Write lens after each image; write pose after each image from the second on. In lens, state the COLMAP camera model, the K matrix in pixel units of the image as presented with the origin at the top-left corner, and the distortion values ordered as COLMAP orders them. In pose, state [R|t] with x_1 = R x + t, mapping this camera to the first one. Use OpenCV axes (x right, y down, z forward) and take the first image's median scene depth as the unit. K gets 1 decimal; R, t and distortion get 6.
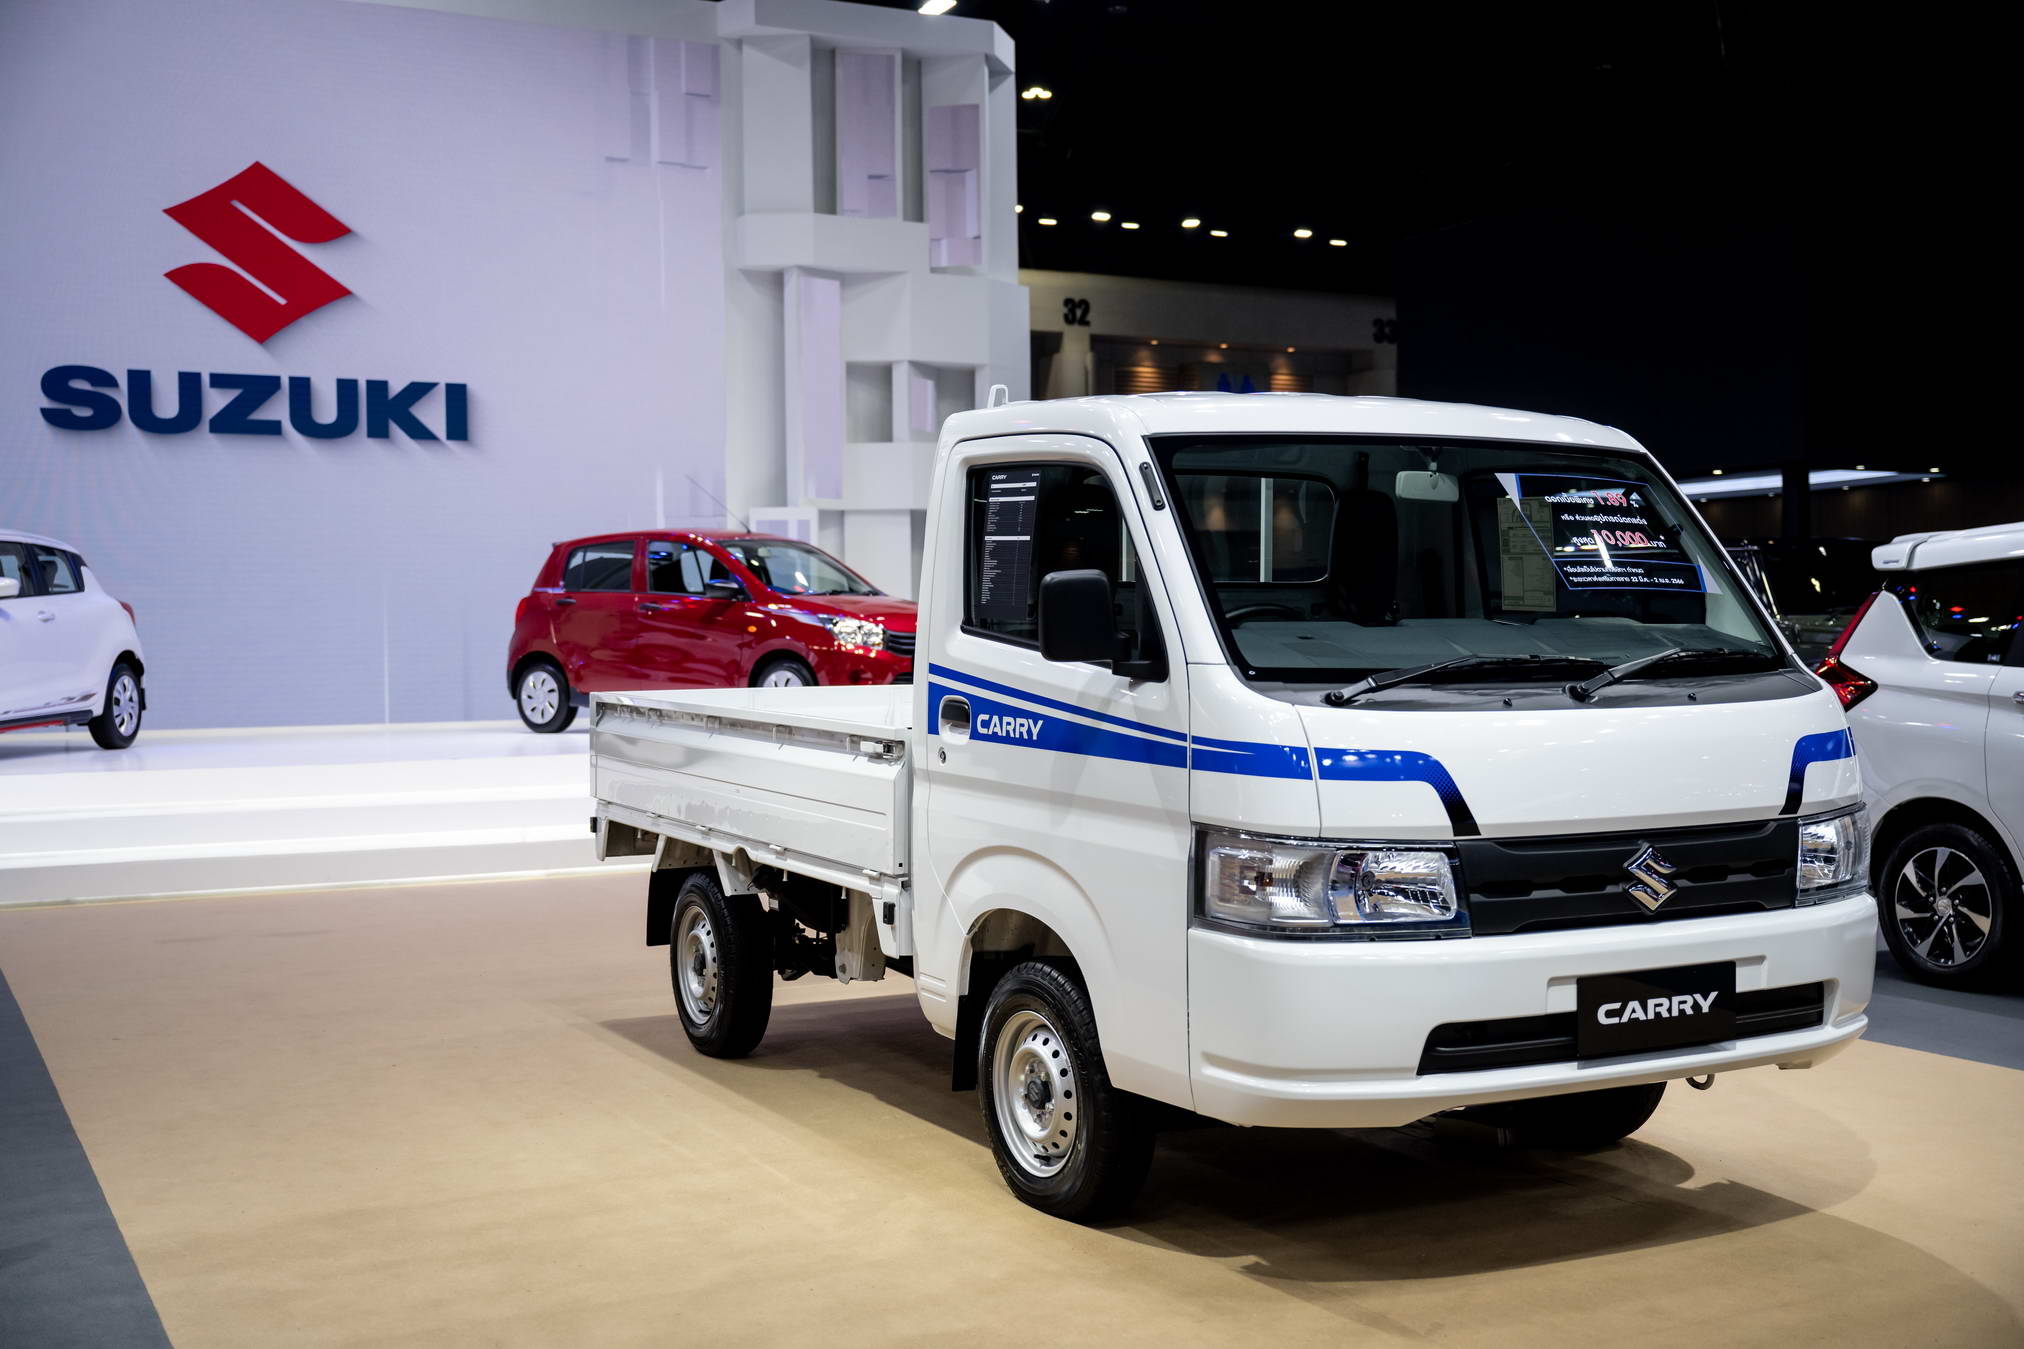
lens RADIAL K [[2211.9, 0, 1020.2], [0, 2211.9, 701.6], [0, 0, 1]] dist [-0.001198, 0.002882]
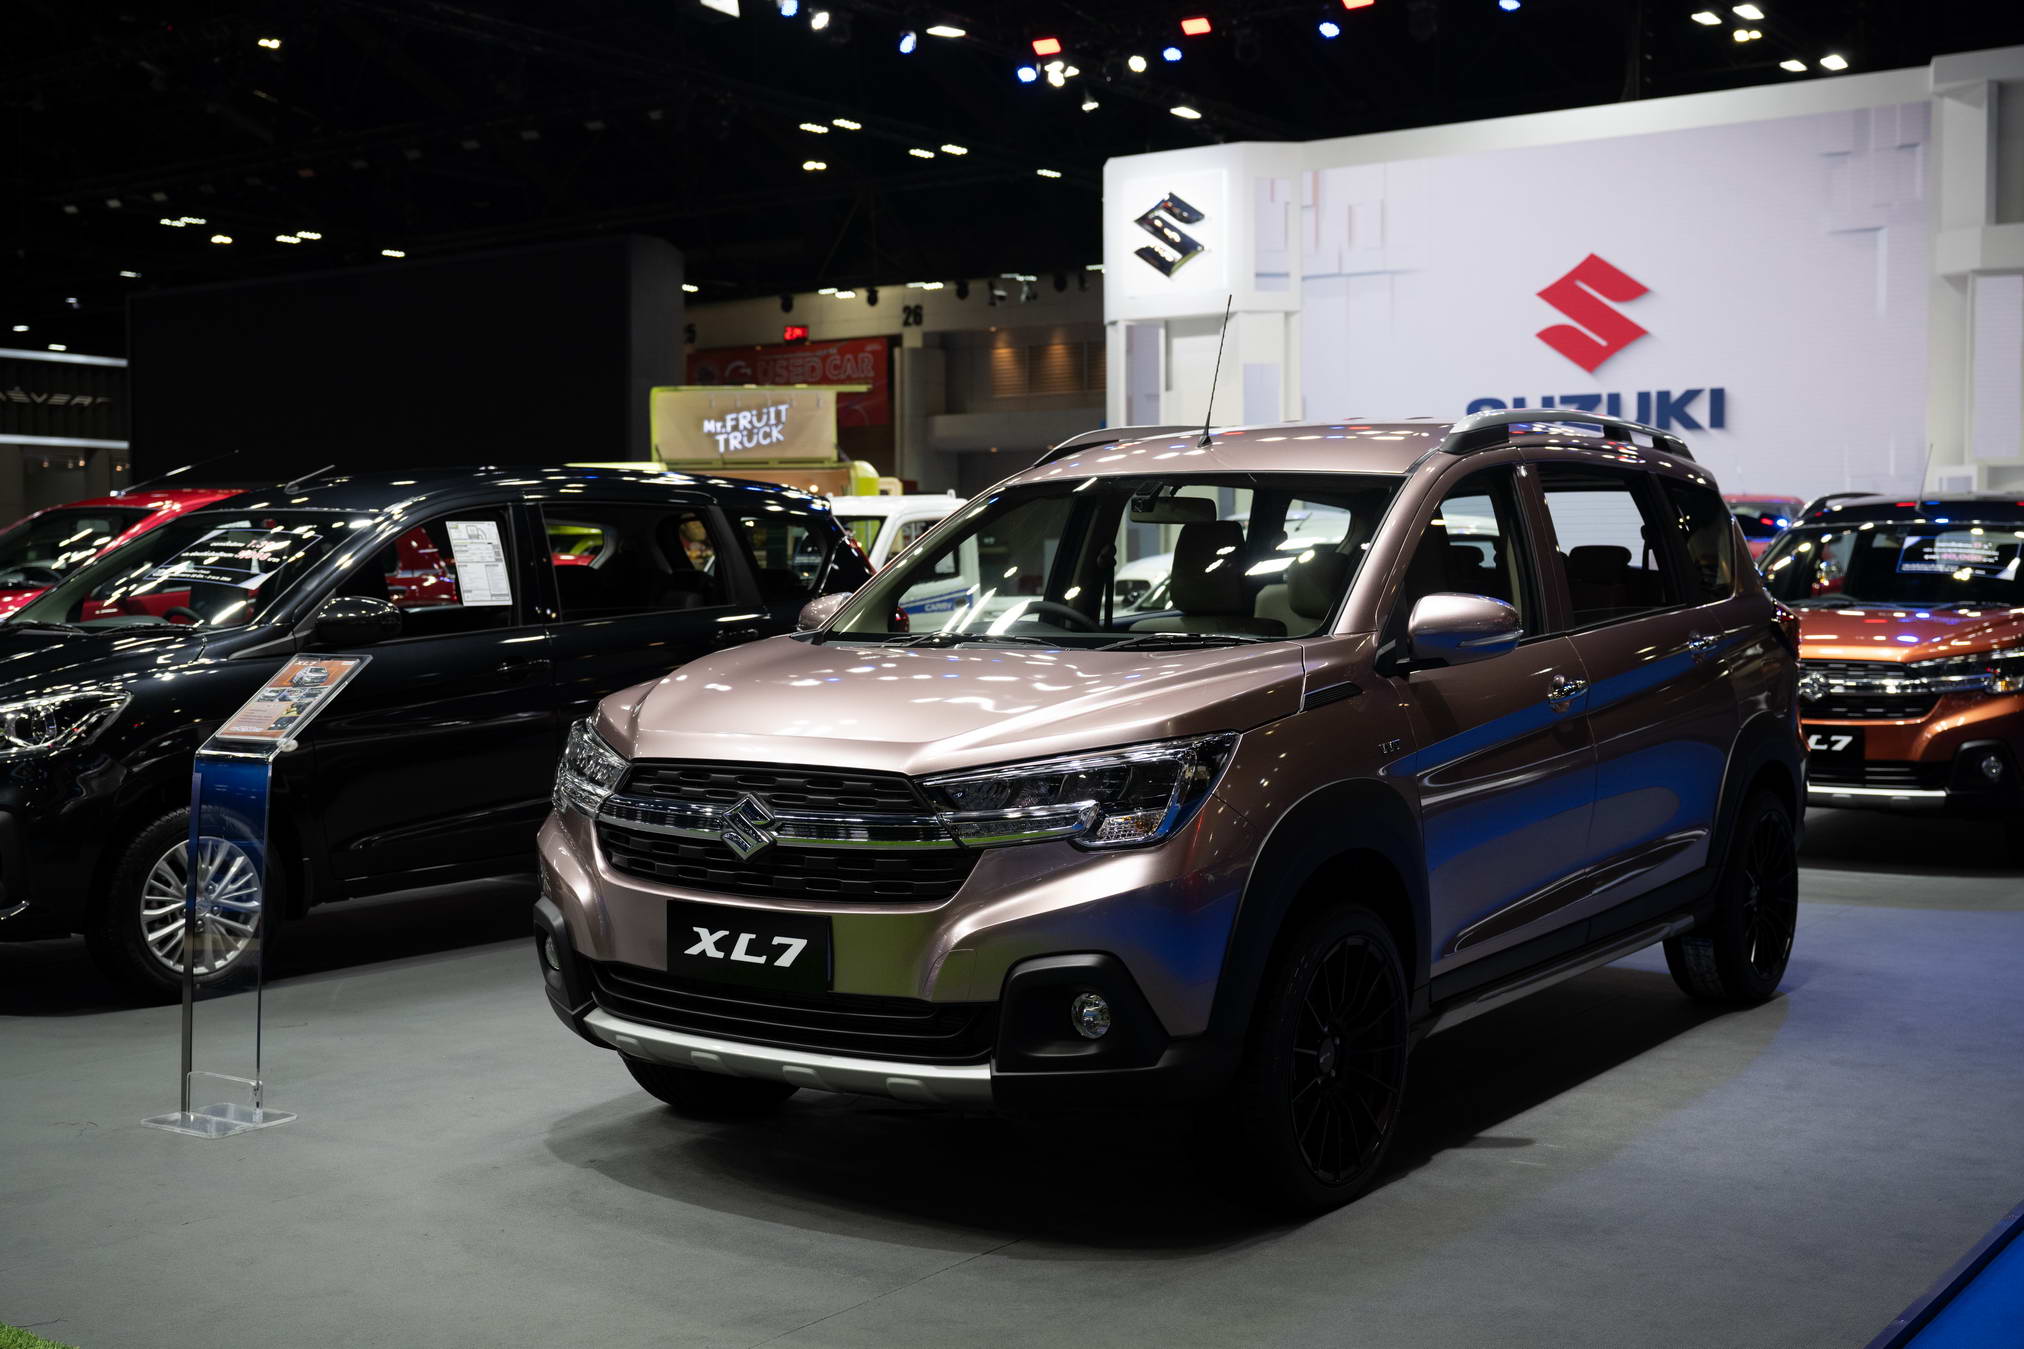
lens RADIAL K [[2330.2, 0, 1012.0], [0, 2330.2, 674.5], [0, 0, 1]] dist [0.000494, 0.023178]
pose [[0.446800, 0.050735, -0.893194, 0.916777], [-0.029590, 0.998682, 0.041925, -0.010930], [0.894144, 0.007698, 0.447713, -0.067802]]
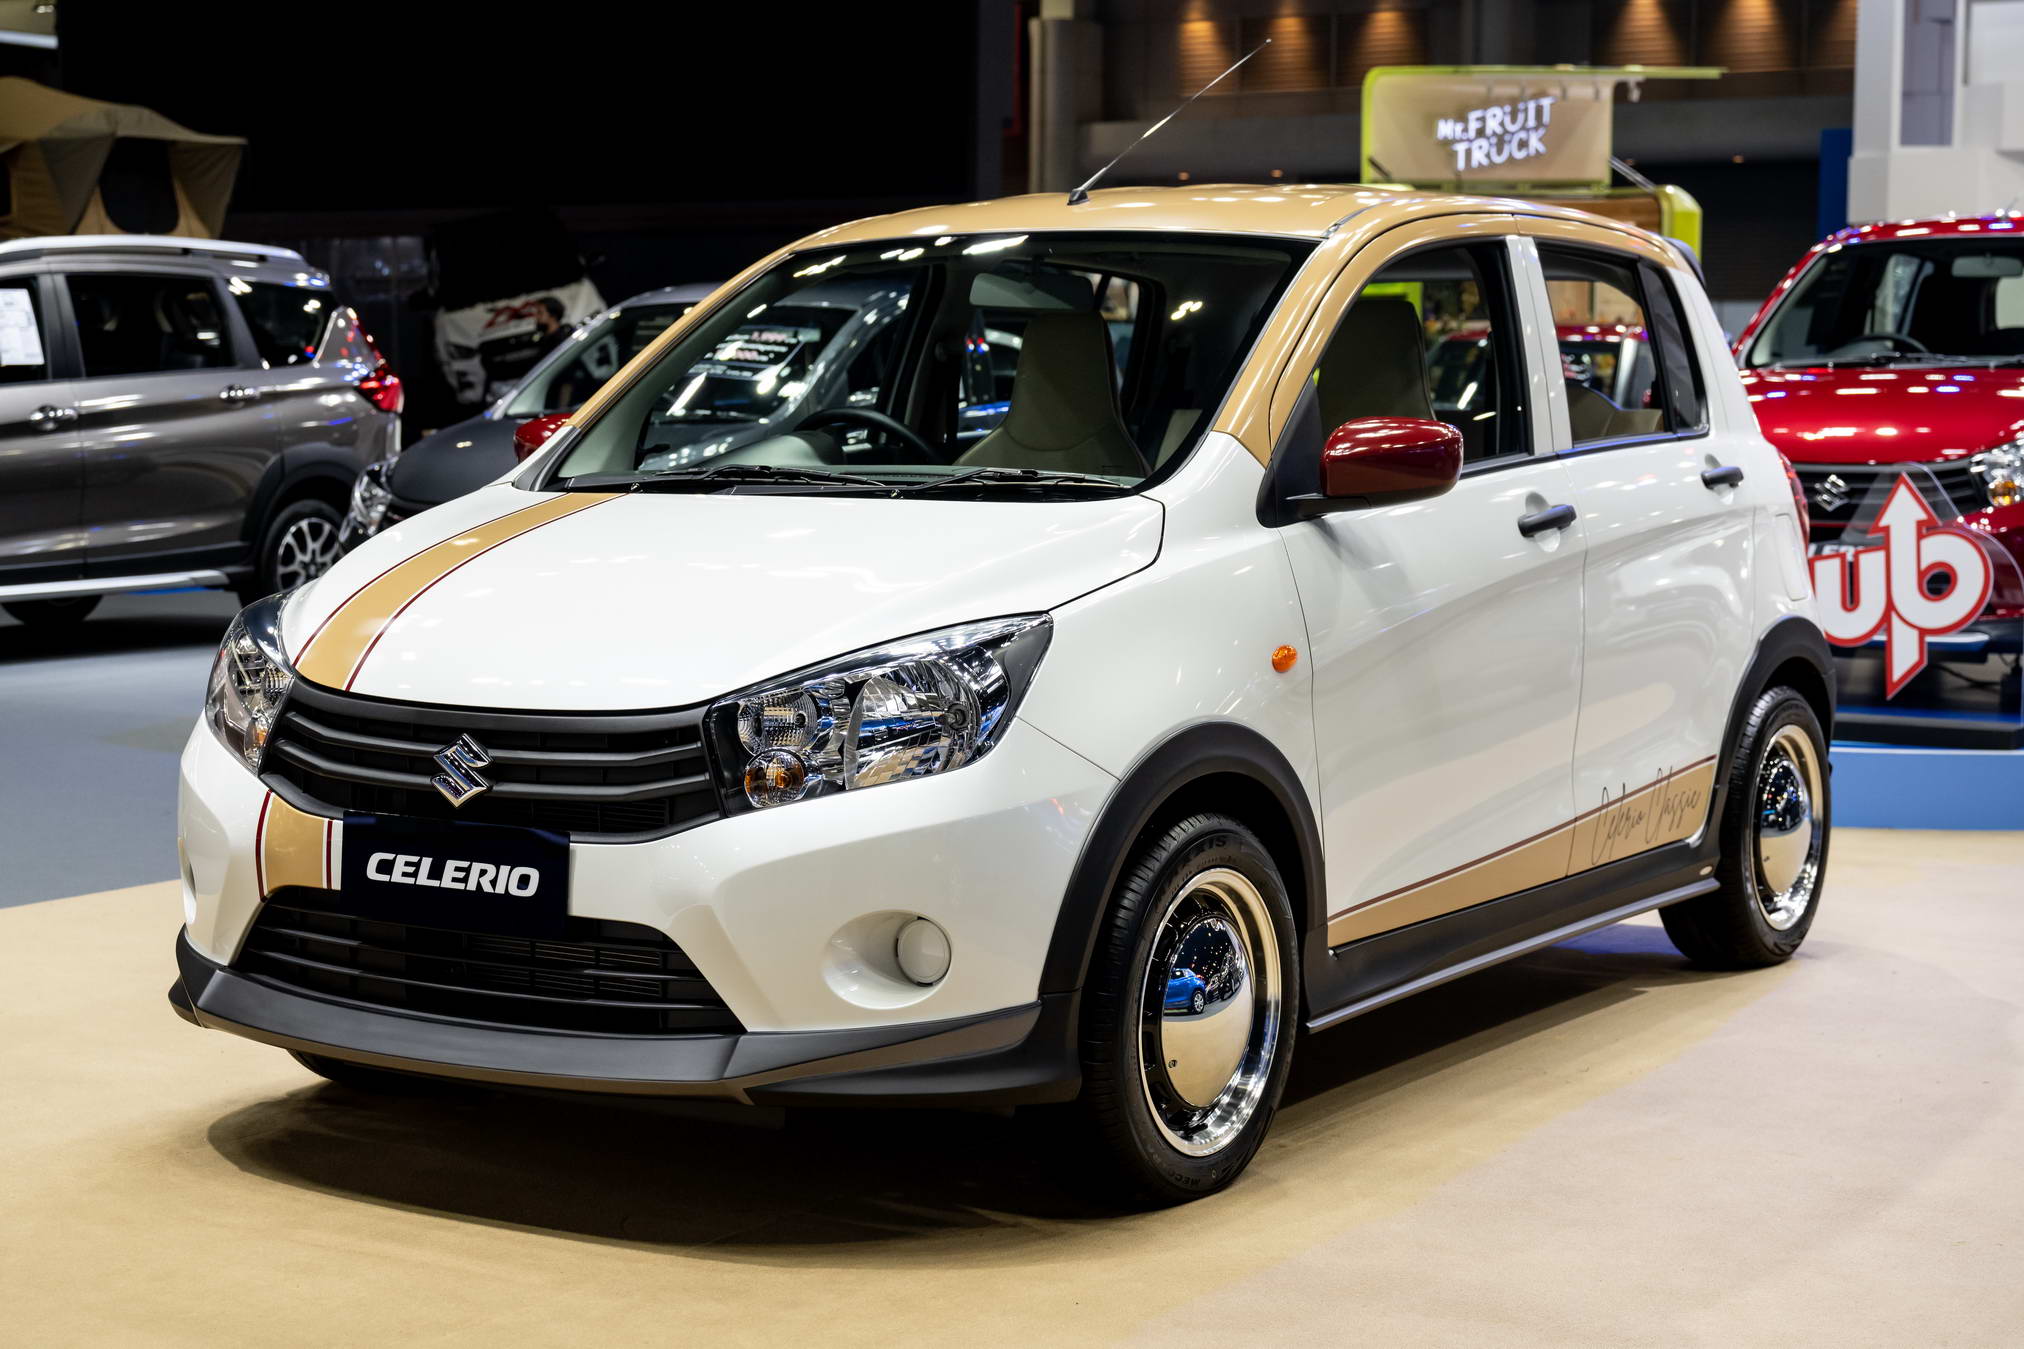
lens RADIAL K [[3441.9, 0, 1012.0], [0, 3441.9, 674.5], [0, 0, 1]] dist [0.031372, 0.007063]
pose [[0.511025, 0.092313, -0.854595, 0.636327], [-0.036375, 0.995648, 0.085798, 0.008173], [0.858796, -0.012759, 0.512159, -0.473665]]
